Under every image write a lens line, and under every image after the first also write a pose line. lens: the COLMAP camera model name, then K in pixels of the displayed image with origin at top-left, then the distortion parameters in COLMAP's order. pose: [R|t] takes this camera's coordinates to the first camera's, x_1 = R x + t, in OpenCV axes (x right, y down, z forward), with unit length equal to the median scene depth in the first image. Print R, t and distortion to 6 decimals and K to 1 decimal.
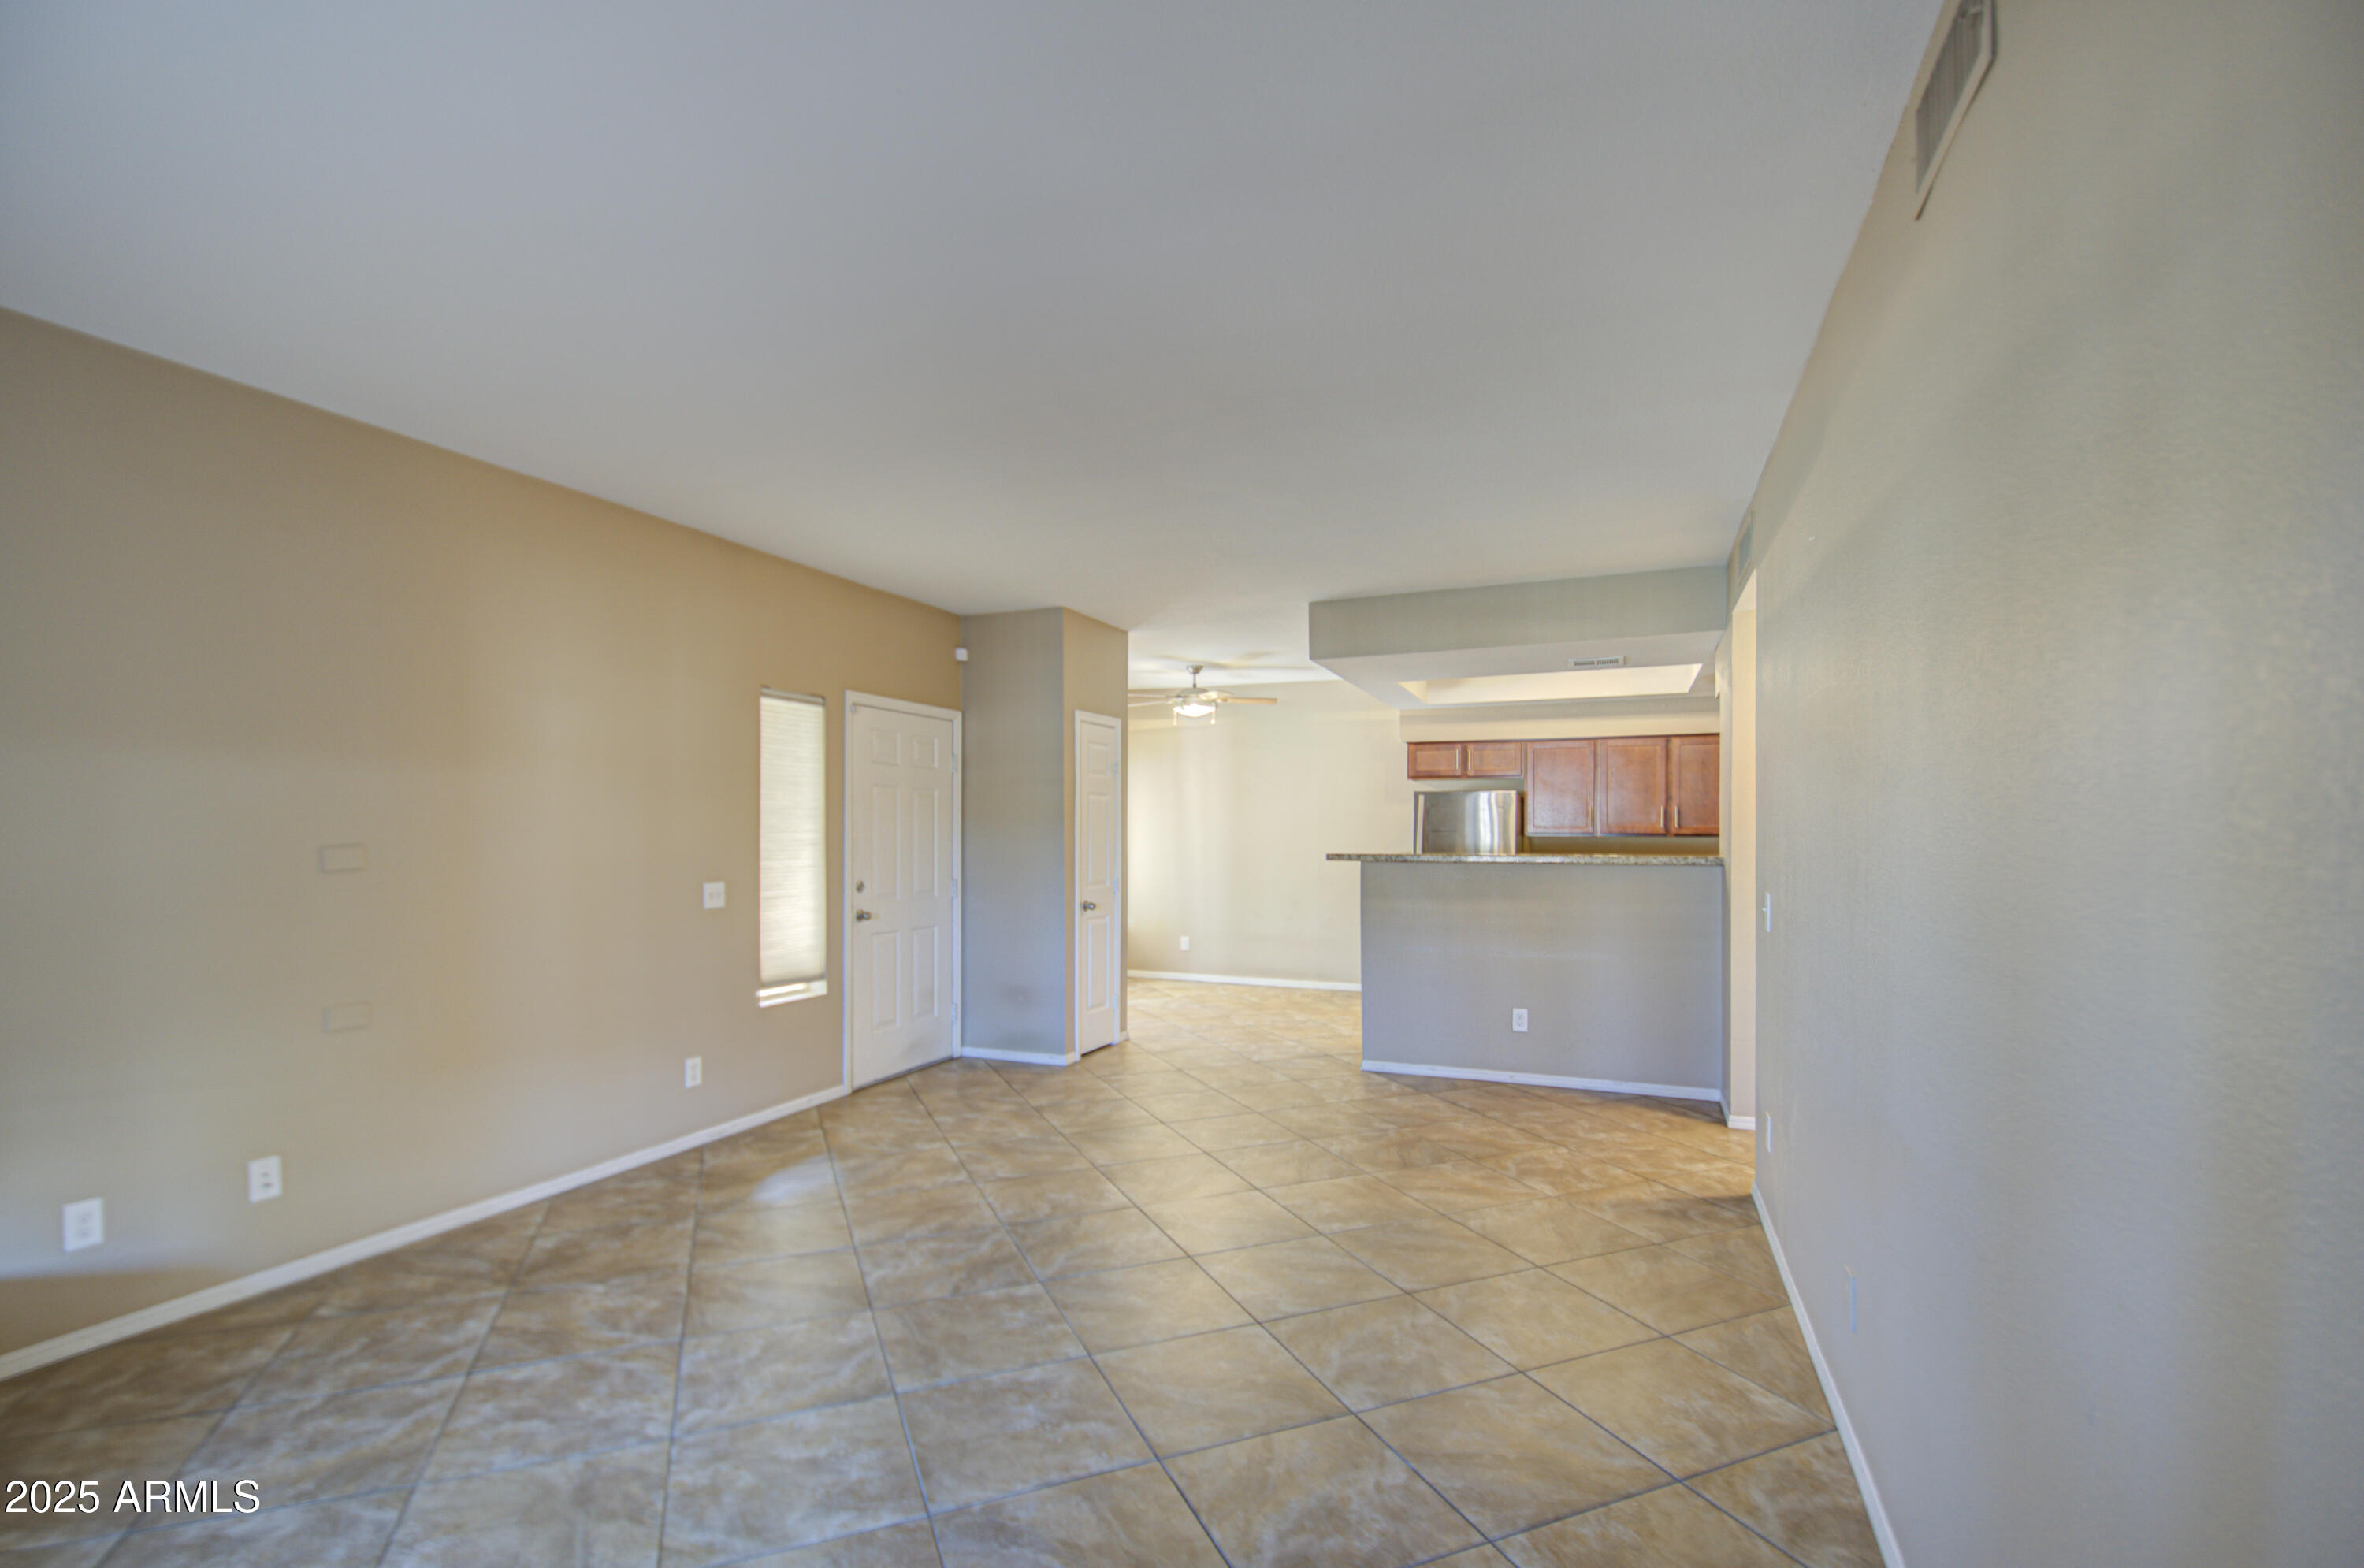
lens RADIAL K [[1058.1, 0, 1182.8], [0, 1058.1, 857.0], [0, 0, 1]] dist [0.021147, -0.026593]
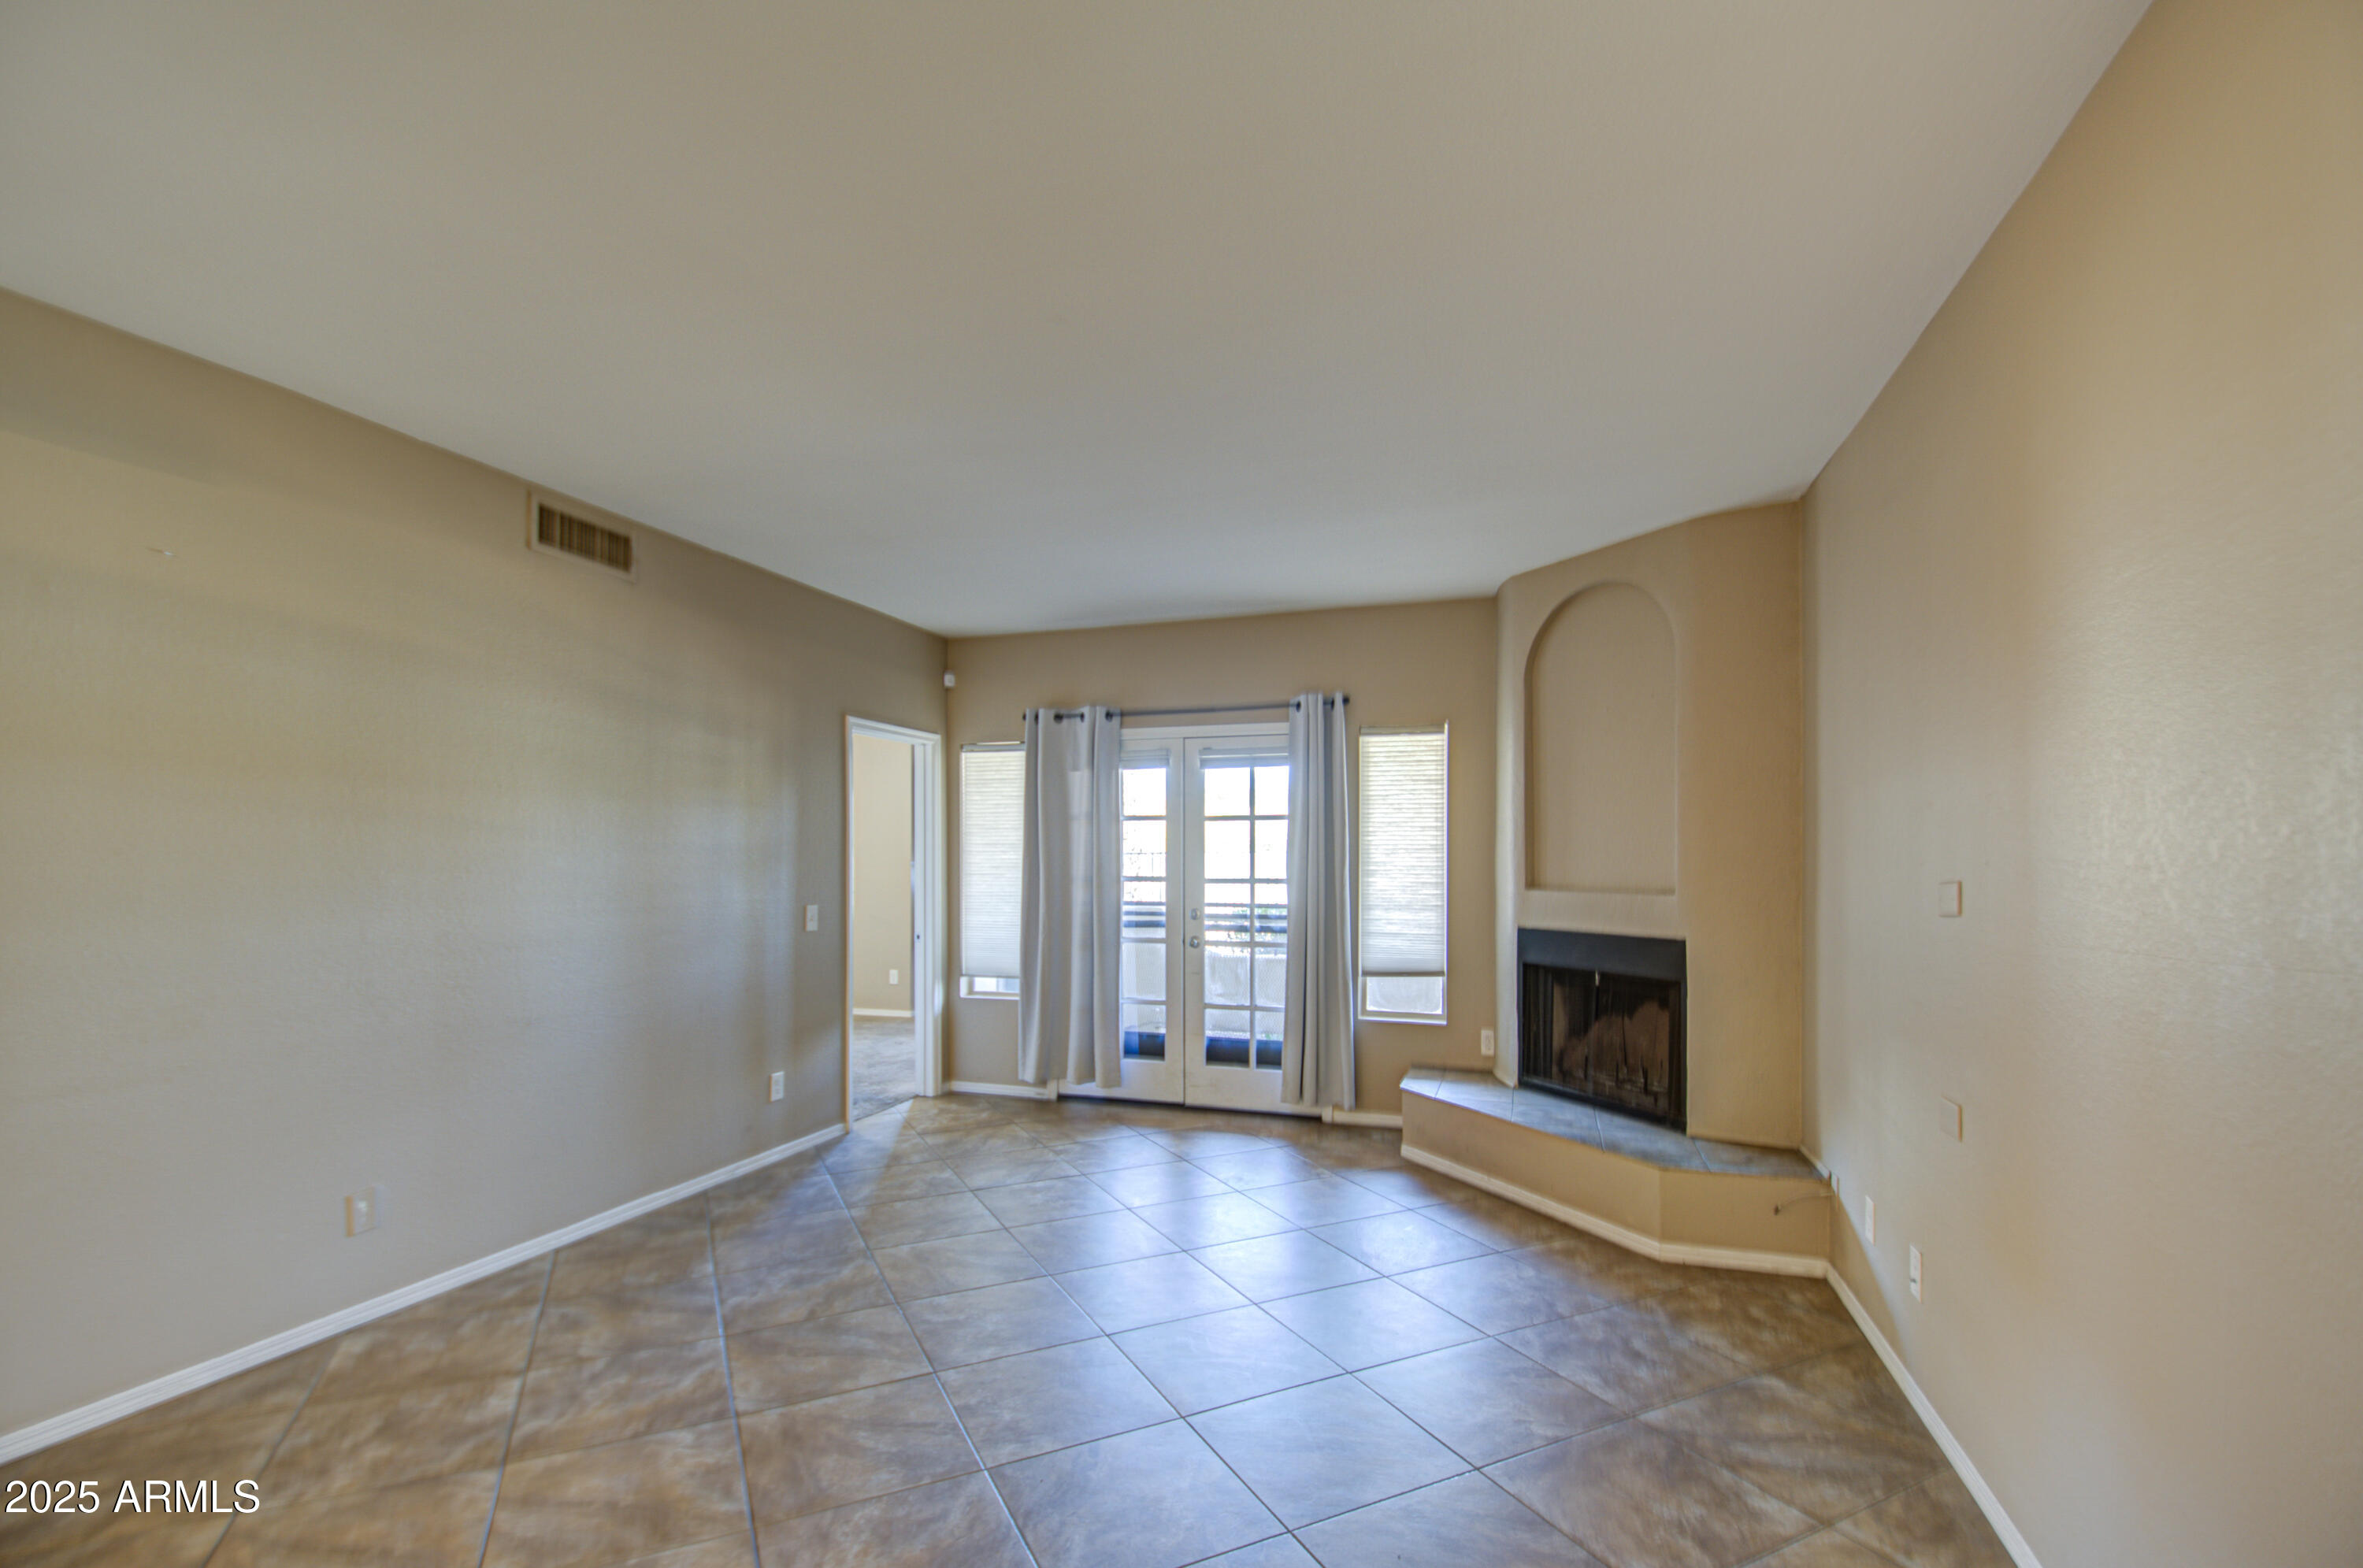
lens RADIAL K [[1057.6, 0, 1182.3], [0, 1057.6, 856.9], [0, 0, 1]] dist [0.021147, -0.026593]
pose [[-0.998097, -0.000807, -0.061666, -0.133755], [-0.002474, 0.999633, 0.026963, -0.027251], [0.061622, 0.027064, -0.997733, 1.030655]]
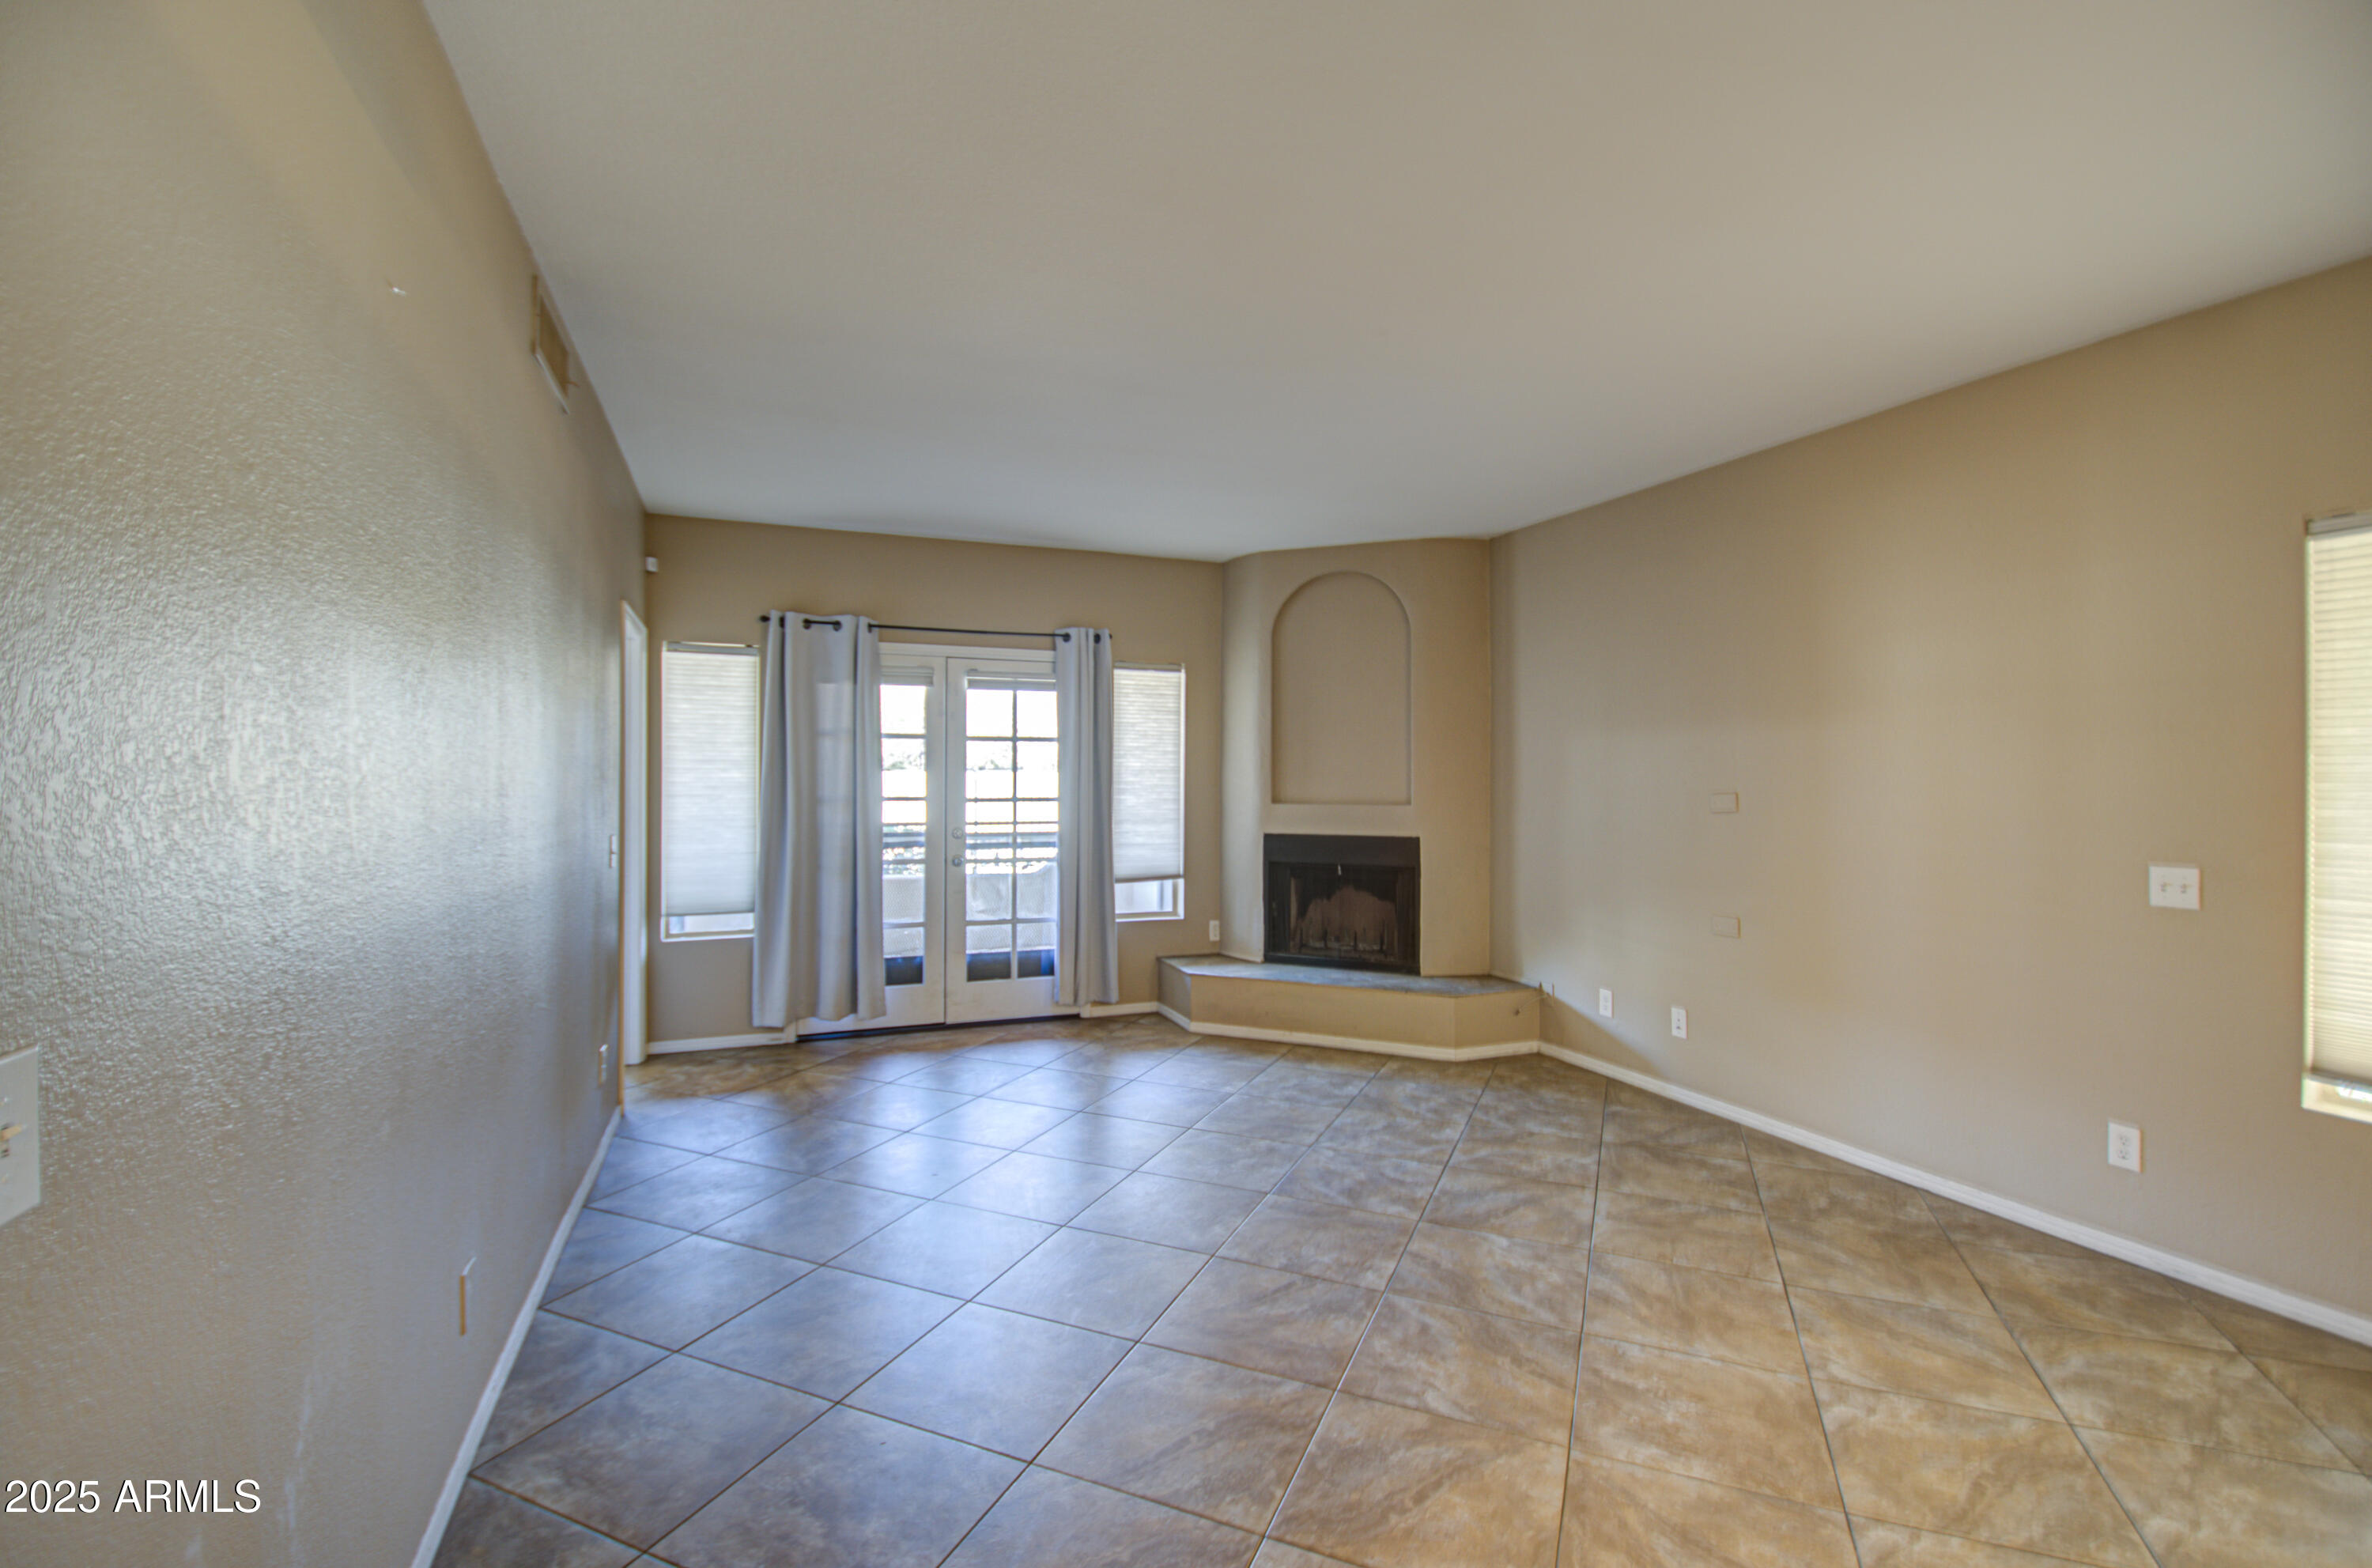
lens RADIAL K [[1046.1, 0, 1171.9], [0, 1046.1, 776.0], [0, 0, 1]] dist [0.020393, -0.025160]
pose [[-0.725469, -0.004775, -0.688238, 0.353612], [-0.023139, 0.999580, 0.017455, -0.022640], [0.687866, 0.028588, -0.725275, 0.889545]]
